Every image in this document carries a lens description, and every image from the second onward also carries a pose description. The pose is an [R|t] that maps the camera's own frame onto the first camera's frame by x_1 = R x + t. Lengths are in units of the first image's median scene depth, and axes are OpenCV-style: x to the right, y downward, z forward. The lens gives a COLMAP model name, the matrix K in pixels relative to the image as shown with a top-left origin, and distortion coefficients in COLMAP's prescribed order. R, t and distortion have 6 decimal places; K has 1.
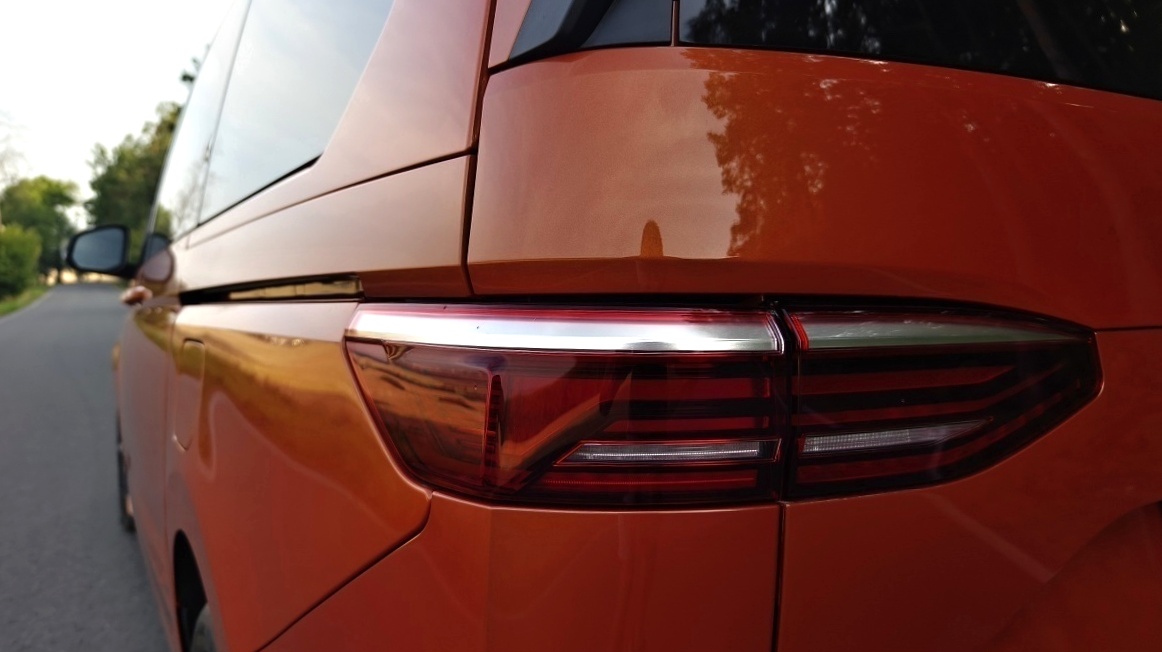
lens RADIAL K [[797.9, 0, 581.0], [0, 797.9, 326.0], [0, 0, 1]] dist [0.002035, -0.004611]
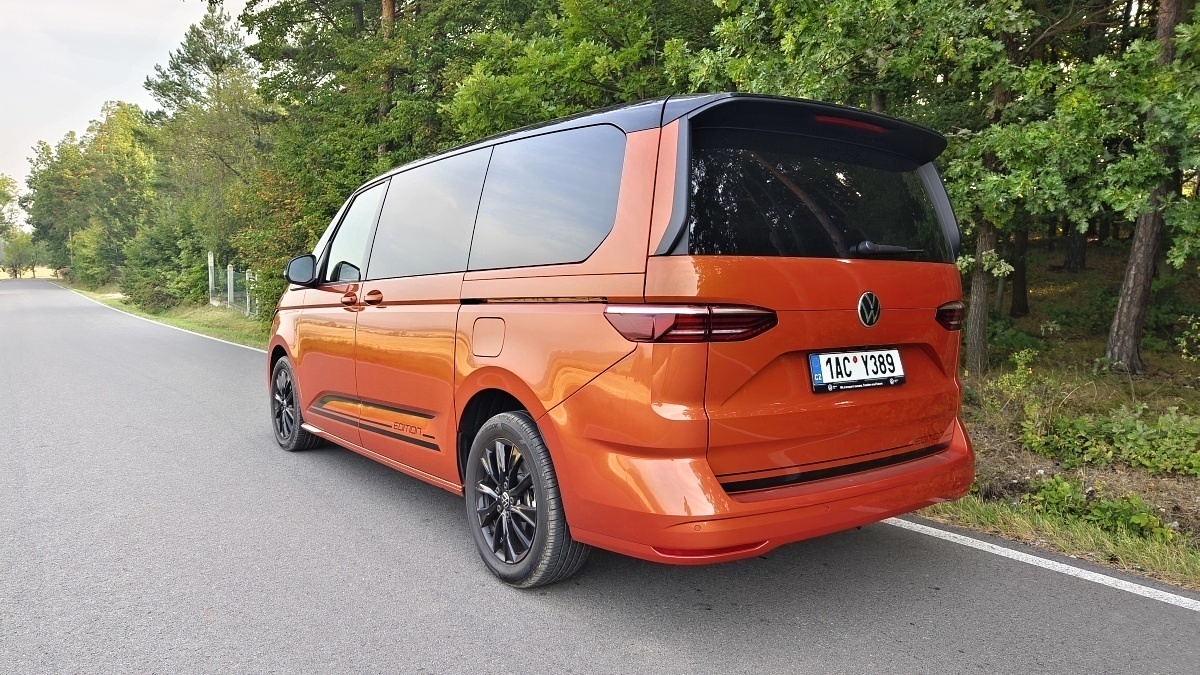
lens RADIAL K [[824.0, 0, 600.0], [0, 824.0, 337.5], [0, 0, 1]] dist [0.002035, -0.004611]
pose [[0.995954, -0.002679, 0.089830, -0.858385], [0.001628, 0.999929, 0.011763, 0.113757], [-0.089855, -0.011569, 0.995888, -3.942852]]
